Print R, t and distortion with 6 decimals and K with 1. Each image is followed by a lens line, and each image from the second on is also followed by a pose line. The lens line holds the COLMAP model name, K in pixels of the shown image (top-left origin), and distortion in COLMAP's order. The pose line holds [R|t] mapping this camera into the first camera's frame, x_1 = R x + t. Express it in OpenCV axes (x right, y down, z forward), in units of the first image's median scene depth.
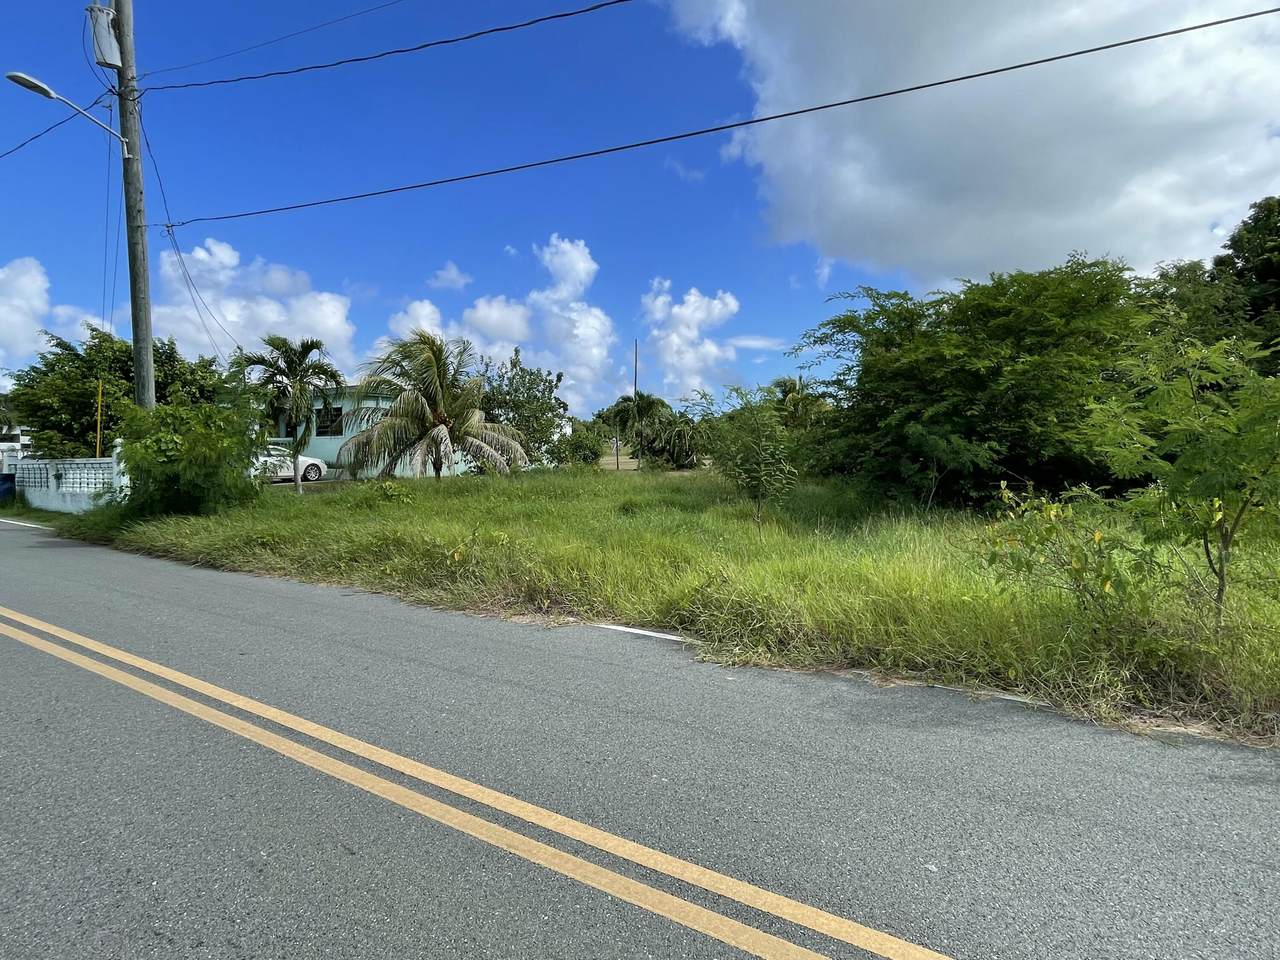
lens RADIAL K [[671.9, 0, 647.1], [0, 671.9, 478.1], [0, 0, 1]] dist [0.005727, 0.003147]
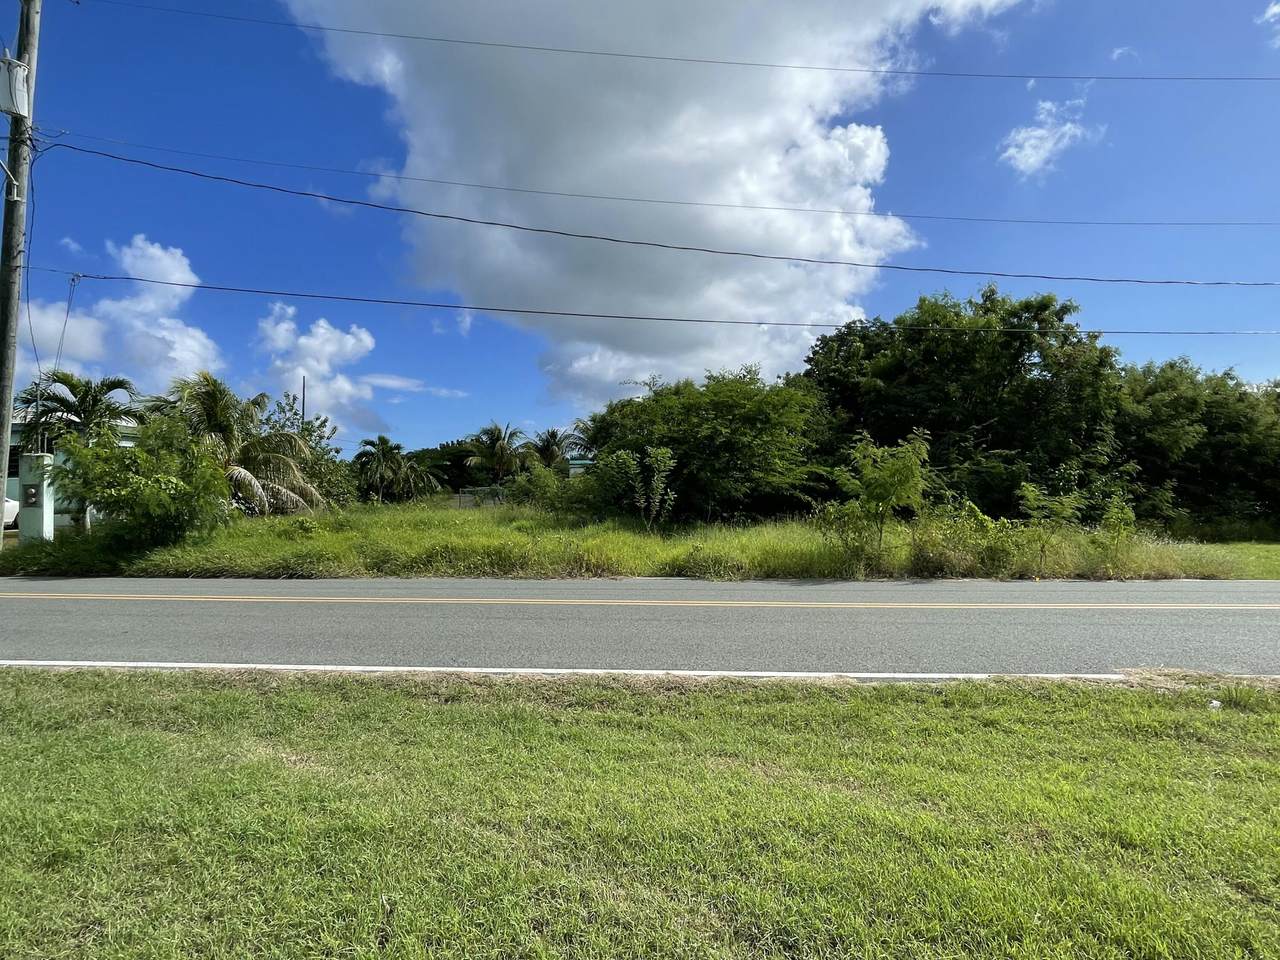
lens RADIAL K [[671.9, 0, 641.6], [0, 671.9, 483.3], [0, 0, 1]] dist [0.005727, 0.003147]
pose [[0.866078, -0.000333, 0.499909, -0.269275], [0.028273, 0.998432, -0.048317, 0.011724], [-0.499109, 0.055980, 0.864729, -0.177307]]
